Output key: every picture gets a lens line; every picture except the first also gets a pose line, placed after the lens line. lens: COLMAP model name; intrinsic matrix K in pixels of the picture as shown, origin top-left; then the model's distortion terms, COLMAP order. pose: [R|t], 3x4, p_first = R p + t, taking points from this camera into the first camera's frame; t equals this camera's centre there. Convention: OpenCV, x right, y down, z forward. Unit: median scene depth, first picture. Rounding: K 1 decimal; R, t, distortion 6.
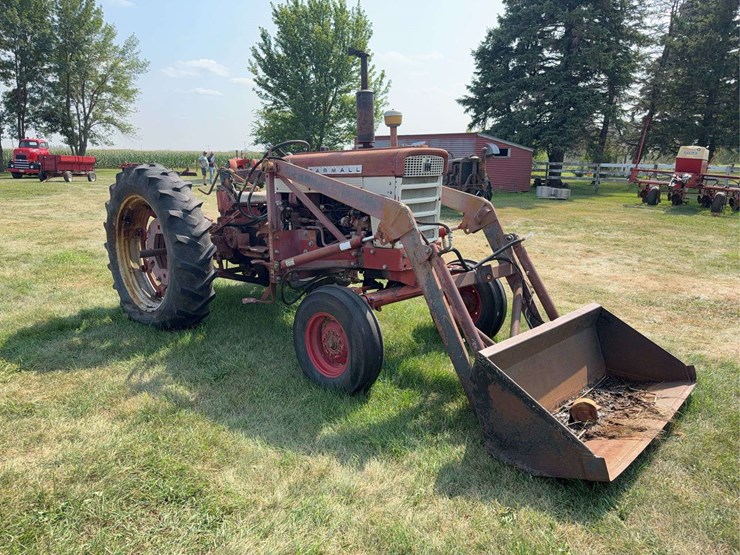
lens RADIAL K [[529.8, 0, 363.5], [0, 529.8, 277.6], [0, 0, 1]] dist [0.042396, -0.084717]
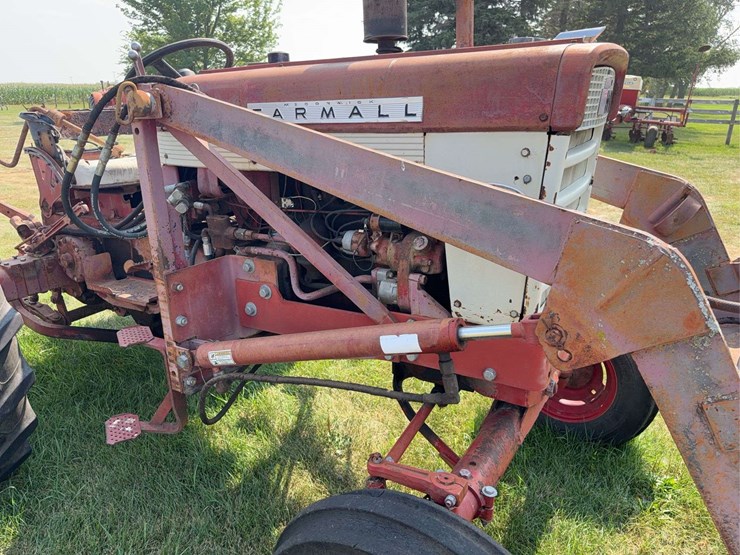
lens RADIAL K [[526.5, 0, 370.0], [0, 526.5, 277.5], [0, 0, 1]] dist [-0.025428, -0.003014]
pose [[0.977088, -0.073167, 0.199865, -0.096867], [0.048196, 0.990722, 0.127070, -0.120442], [-0.207308, -0.114526, 0.971549, 0.566235]]
